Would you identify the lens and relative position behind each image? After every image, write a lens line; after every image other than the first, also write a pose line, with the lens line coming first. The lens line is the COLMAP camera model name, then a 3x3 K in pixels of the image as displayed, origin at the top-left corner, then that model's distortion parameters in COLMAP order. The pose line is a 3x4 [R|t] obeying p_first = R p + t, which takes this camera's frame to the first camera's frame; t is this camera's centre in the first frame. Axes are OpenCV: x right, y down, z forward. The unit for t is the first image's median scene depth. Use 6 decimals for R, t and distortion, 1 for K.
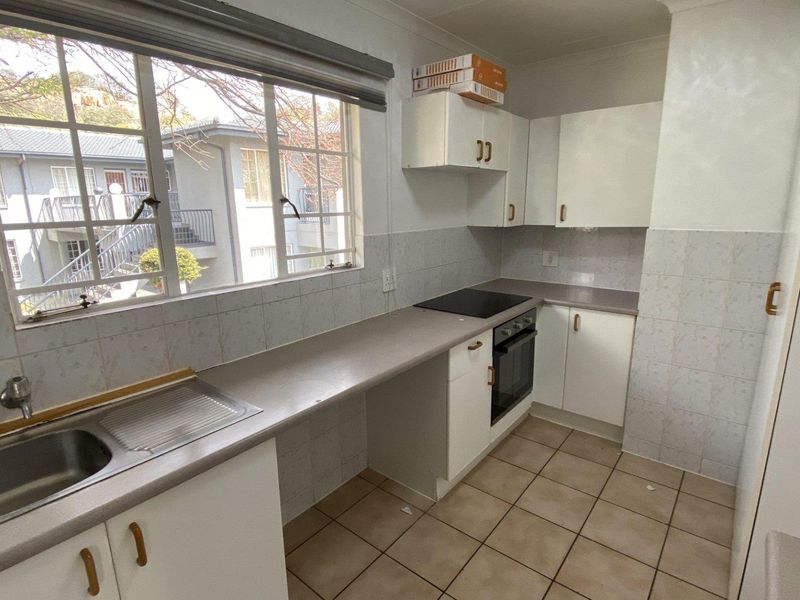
lens RADIAL K [[429.9, 0, 400.0], [0, 429.9, 300.0], [0, 0, 1]] dist [0.026073, -0.028140]
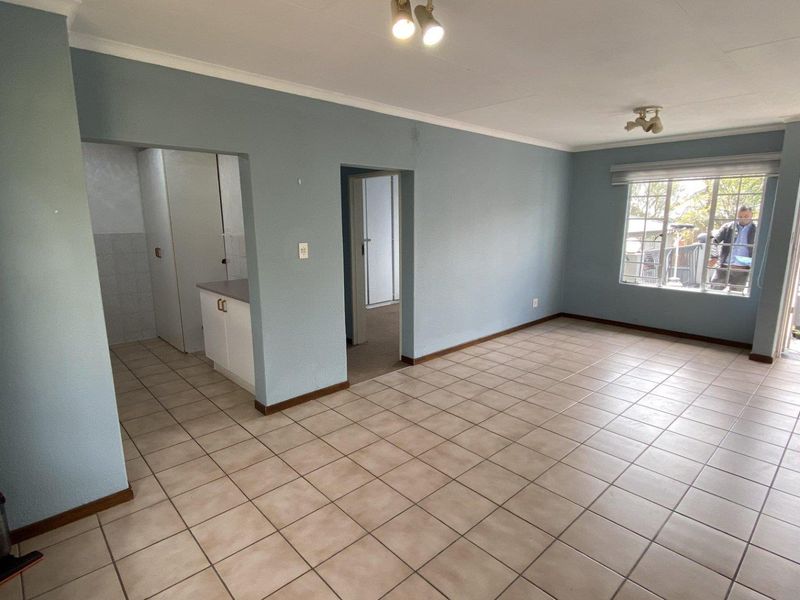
lens RADIAL K [[429.9, 0, 400.0], [0, 429.9, 300.0], [0, 0, 1]] dist [0.026073, -0.028140]
pose [[0.136998, -0.171106, 0.975681, -1.434365], [0.216611, 0.966305, 0.139047, 0.194602], [-0.966598, 0.192294, 0.169445, -0.812473]]
